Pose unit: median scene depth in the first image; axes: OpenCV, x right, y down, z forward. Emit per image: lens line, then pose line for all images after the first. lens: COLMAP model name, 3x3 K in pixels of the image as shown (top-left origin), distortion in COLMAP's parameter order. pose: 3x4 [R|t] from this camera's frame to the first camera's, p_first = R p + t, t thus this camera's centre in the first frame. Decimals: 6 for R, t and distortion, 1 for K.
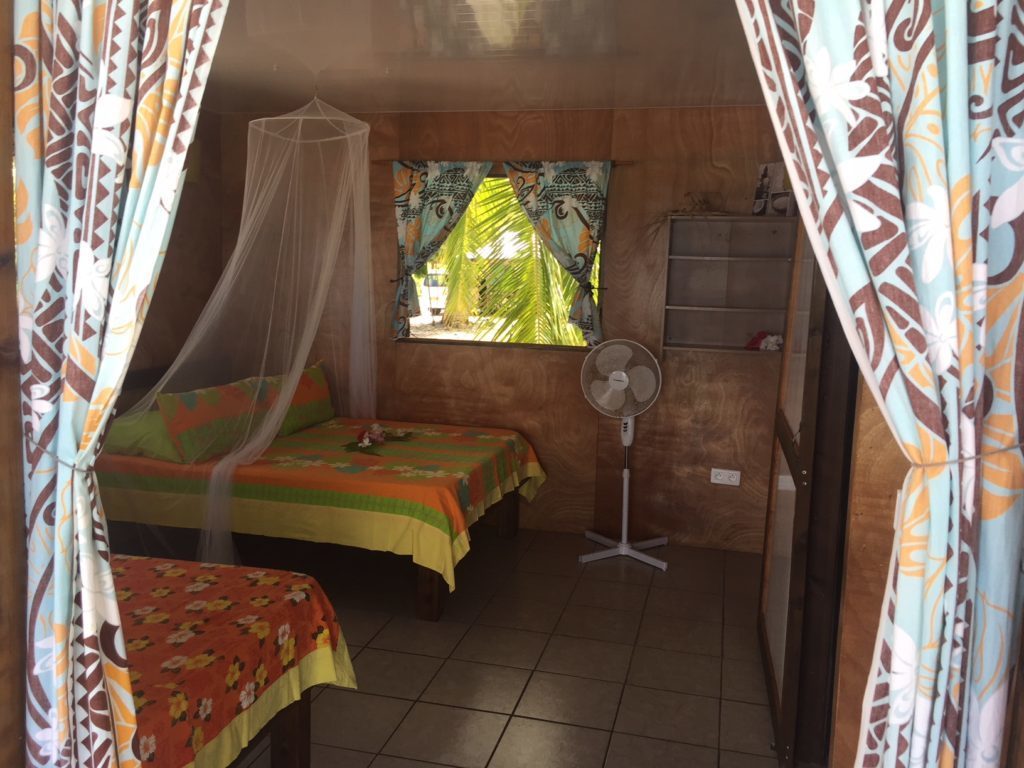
lens RADIAL K [[850.3, 0, 512.0], [0, 850.3, 419.1], [0, 0, 1]] dist [0.073164, -0.160953]
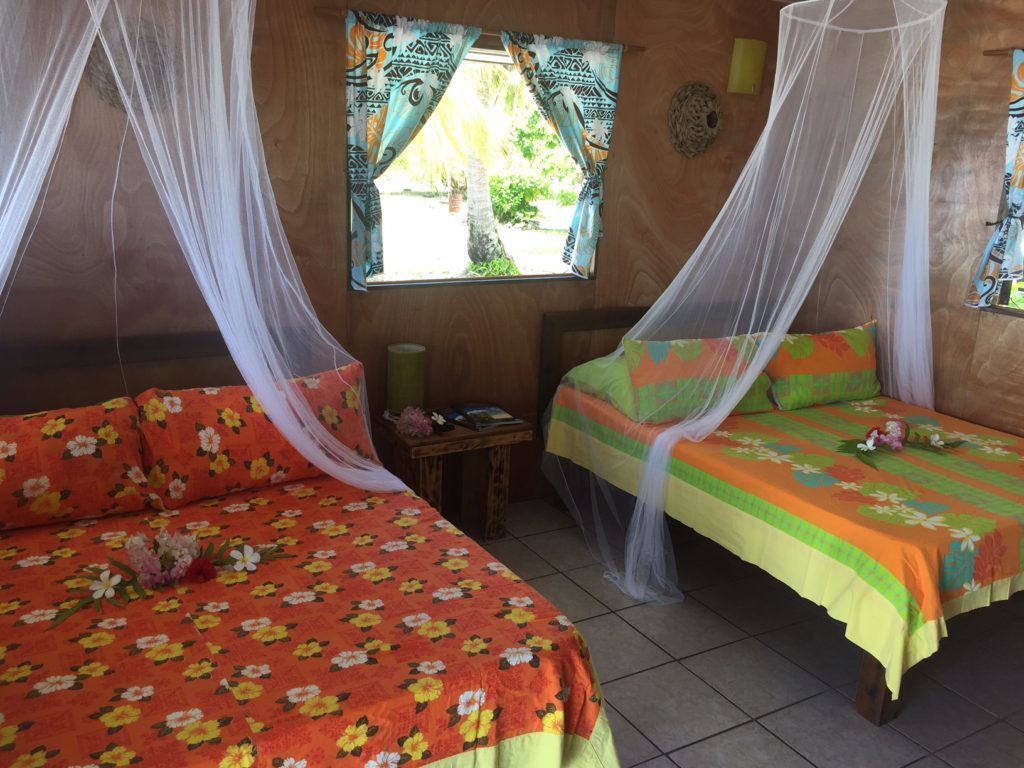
lens RADIAL K [[850.3, 0, 512.0], [0, 850.3, 419.1], [0, 0, 1]] dist [0.073164, -0.160953]
pose [[0.700827, 0.215565, -0.679980, 0.128836], [-0.156784, 0.976485, 0.147970, -0.064295], [0.695888, 0.002909, 0.718144, 0.300233]]
